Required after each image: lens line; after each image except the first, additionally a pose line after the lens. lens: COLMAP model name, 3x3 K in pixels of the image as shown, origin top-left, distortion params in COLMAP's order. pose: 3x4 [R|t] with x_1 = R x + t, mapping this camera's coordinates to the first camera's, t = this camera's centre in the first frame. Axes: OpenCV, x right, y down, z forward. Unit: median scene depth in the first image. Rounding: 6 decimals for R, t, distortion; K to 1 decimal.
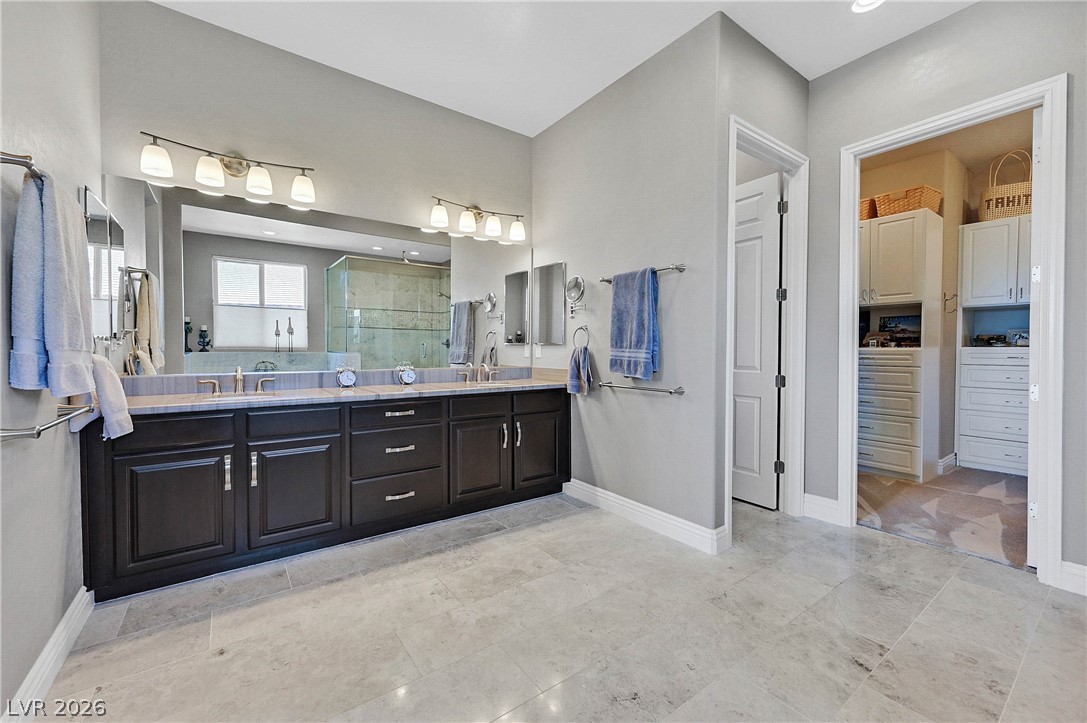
lens RADIAL K [[435.3, 0, 546.0], [0, 435.3, 357.4], [0, 0, 1]] dist [0.004754, 0.000276]
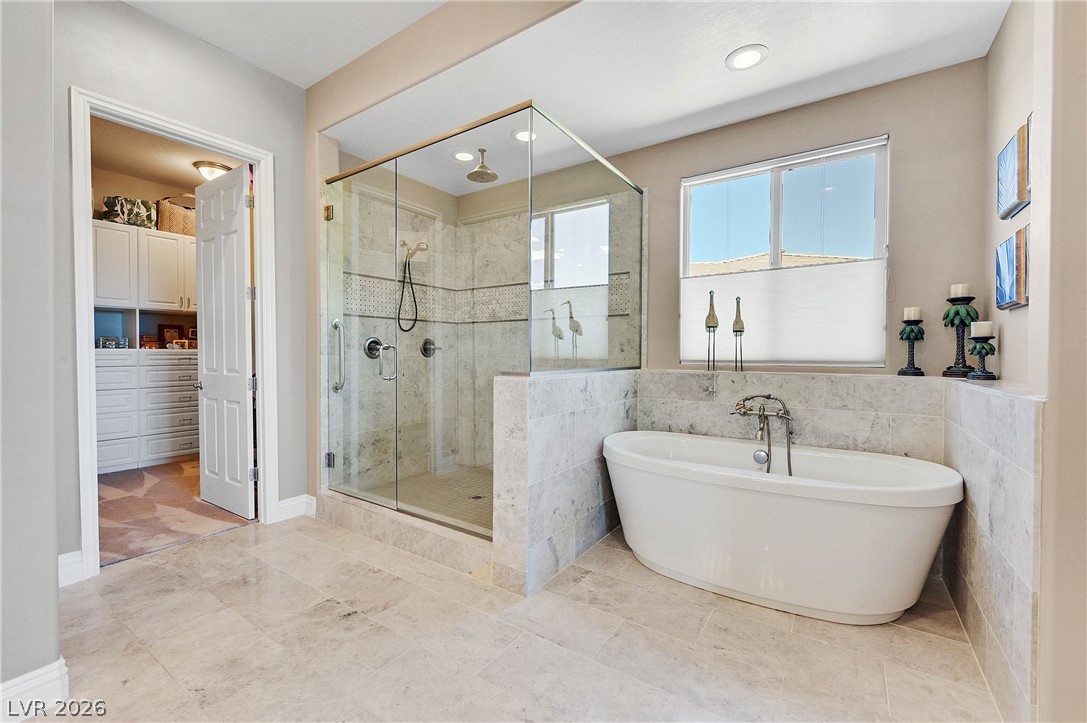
lens RADIAL K [[448.7, 0, 540.7], [0, 448.7, 358.5], [0, 0, 1]] dist [0.002200, 0.000114]
pose [[-0.337779, -0.015387, 0.941100, -0.386710], [0.010960, 0.999734, 0.020280, -0.015102], [-0.941162, 0.017165, -0.337520, 0.568191]]
